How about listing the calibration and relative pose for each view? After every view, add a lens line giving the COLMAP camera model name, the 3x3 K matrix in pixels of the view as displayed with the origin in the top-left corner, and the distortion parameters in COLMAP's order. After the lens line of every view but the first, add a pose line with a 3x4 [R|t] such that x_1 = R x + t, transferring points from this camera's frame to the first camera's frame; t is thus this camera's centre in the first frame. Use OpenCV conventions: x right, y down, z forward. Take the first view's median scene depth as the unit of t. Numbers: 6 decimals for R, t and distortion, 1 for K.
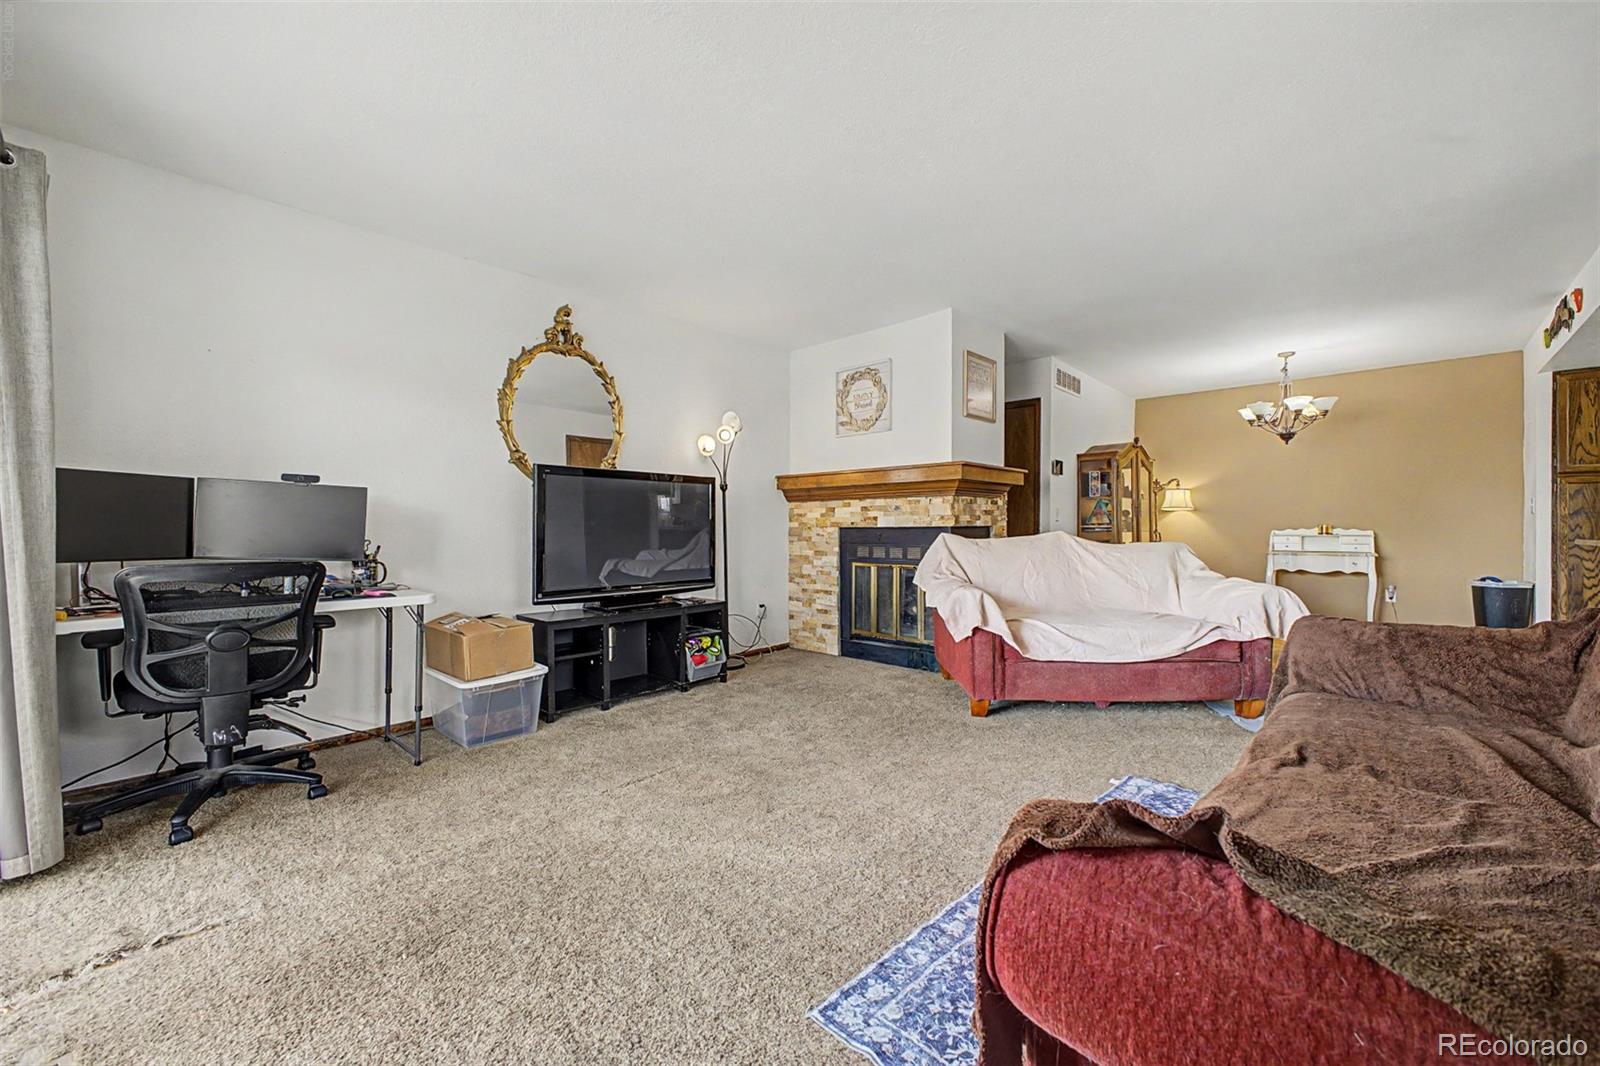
lens RADIAL K [[631.4, 0, 806.2], [0, 631.4, 527.3], [0, 0, 1]] dist [0.023003, -0.007733]
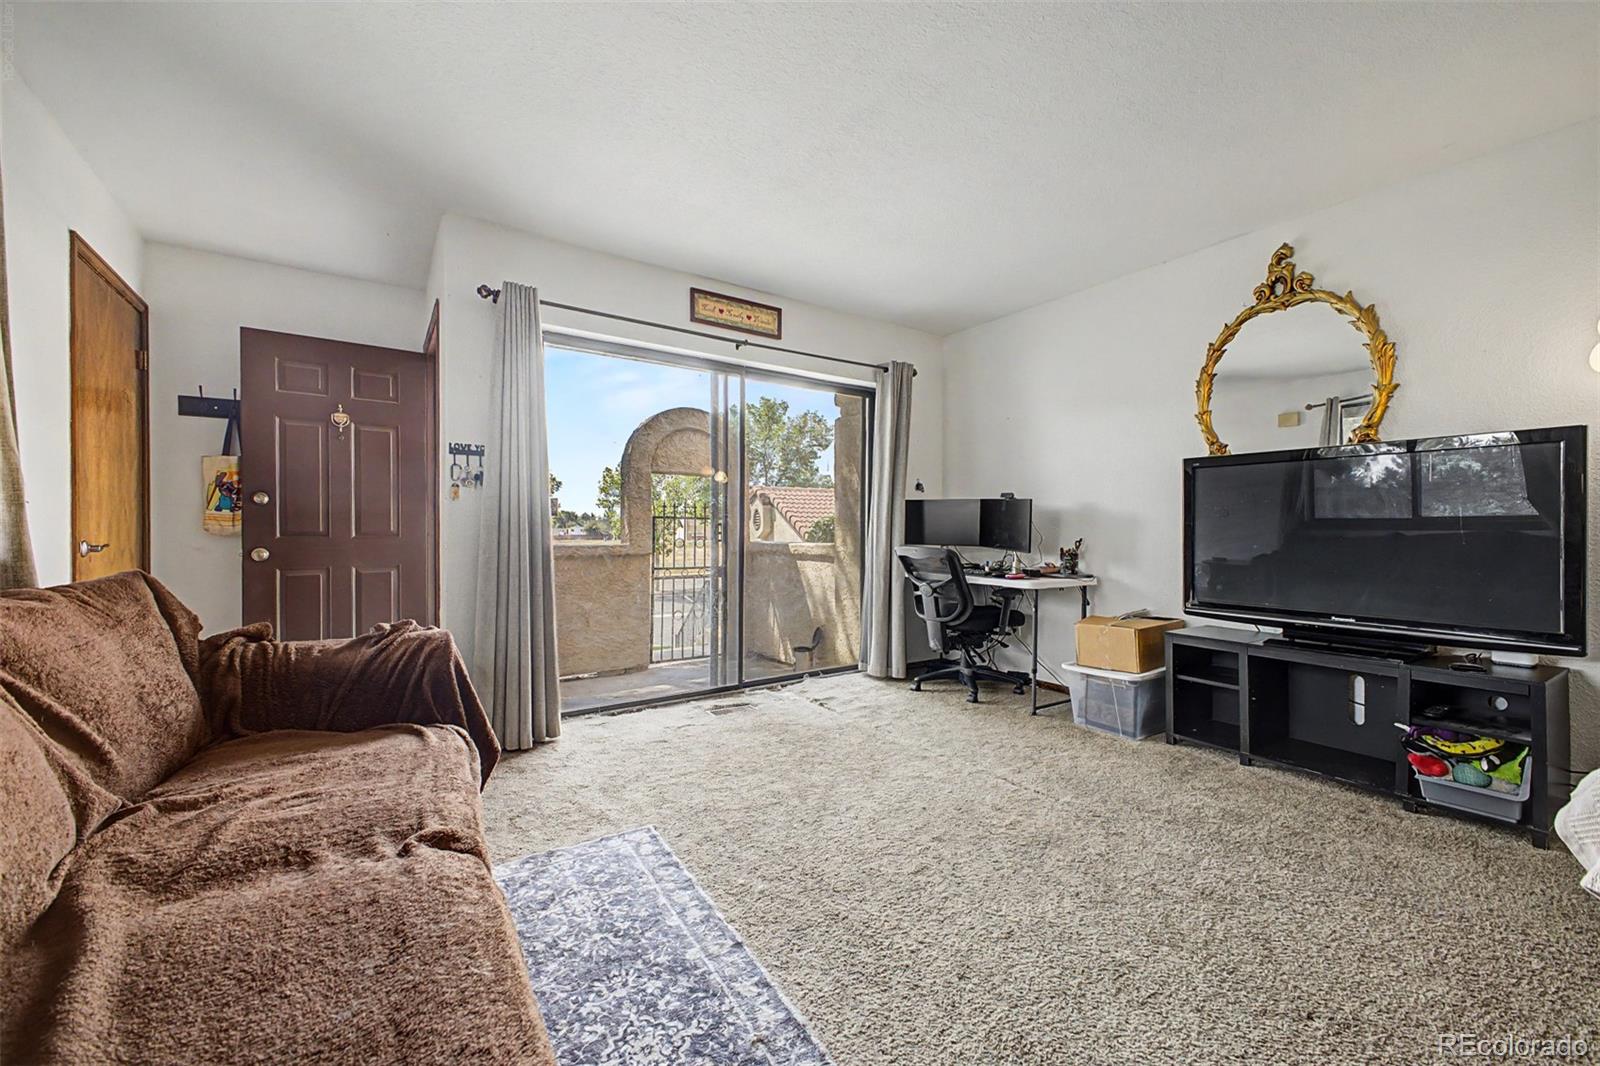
lens RADIAL K [[631.4, 0, 806.2], [0, 631.4, 527.3], [0, 0, 1]] dist [0.023003, -0.007733]
pose [[-0.228184, -0.000023, -0.973618, 0.577466], [-0.001280, 0.999999, 0.000276, -0.000788], [0.973617, 0.001309, -0.228184, 0.677241]]
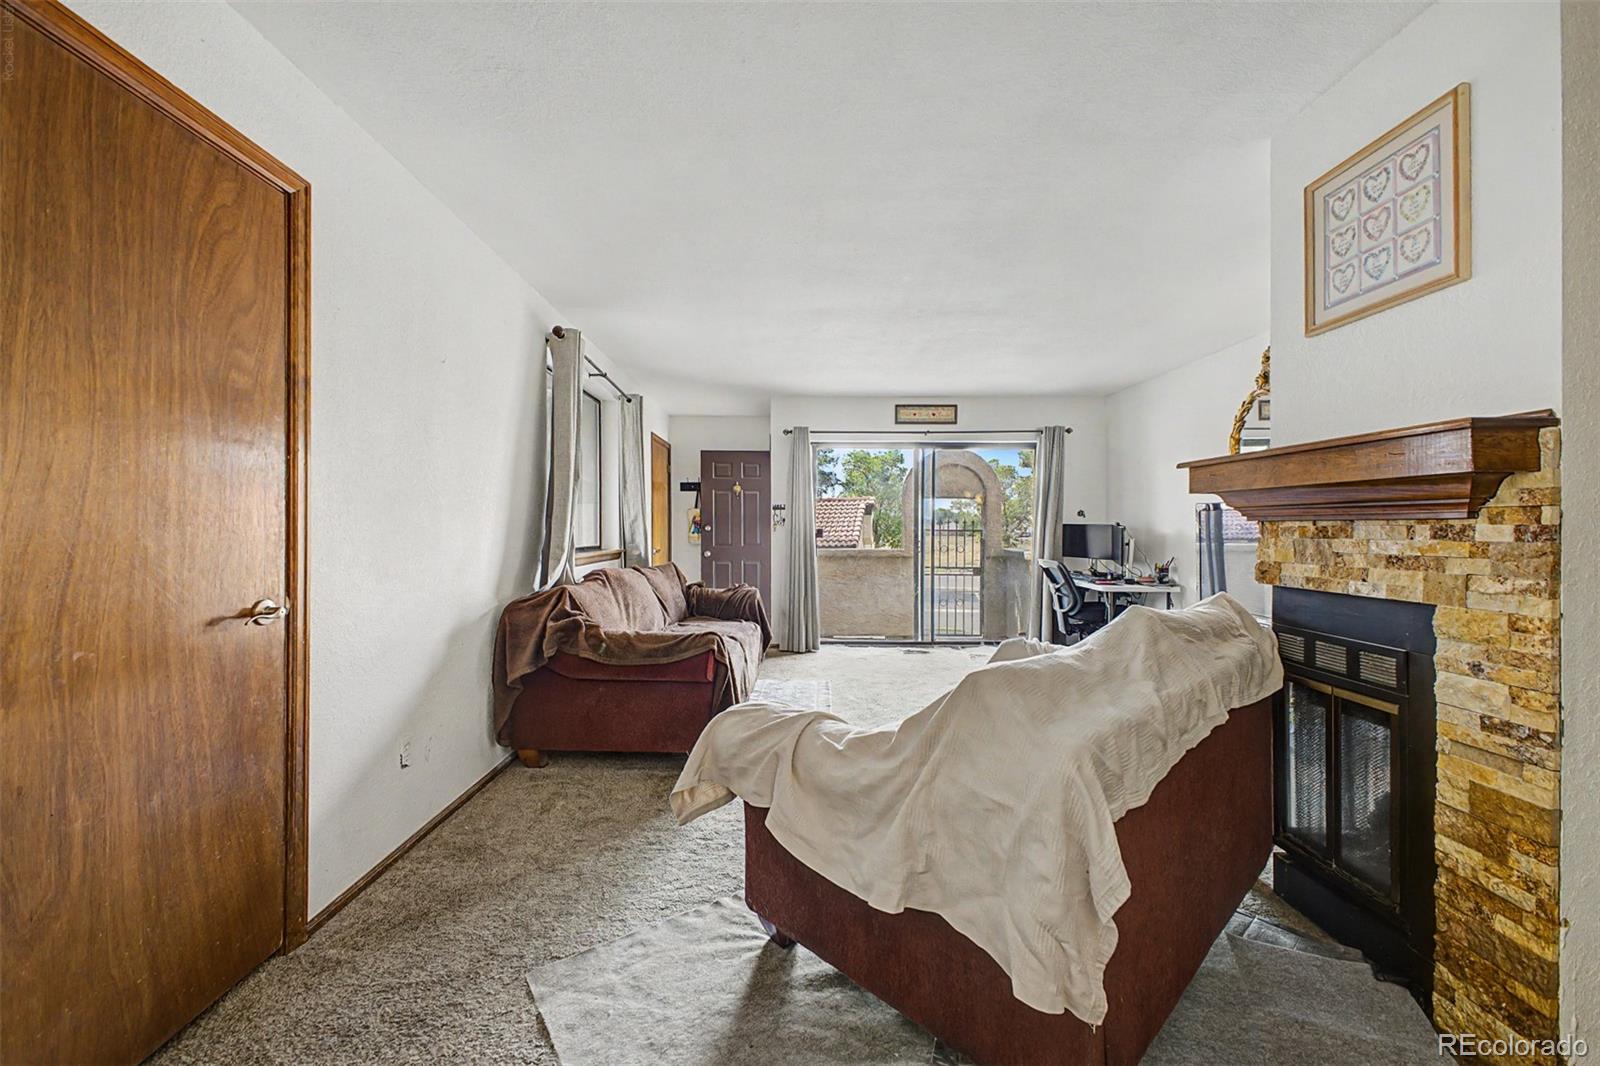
lens RADIAL K [[631.4, 0, 806.2], [0, 631.4, 527.3], [0, 0, 1]] dist [0.023003, -0.007733]
pose [[-0.721677, 0.001331, -0.692229, 1.022388], [-0.000640, 0.999996, 0.002590, -0.052441], [0.692230, 0.002312, -0.721673, 1.368248]]
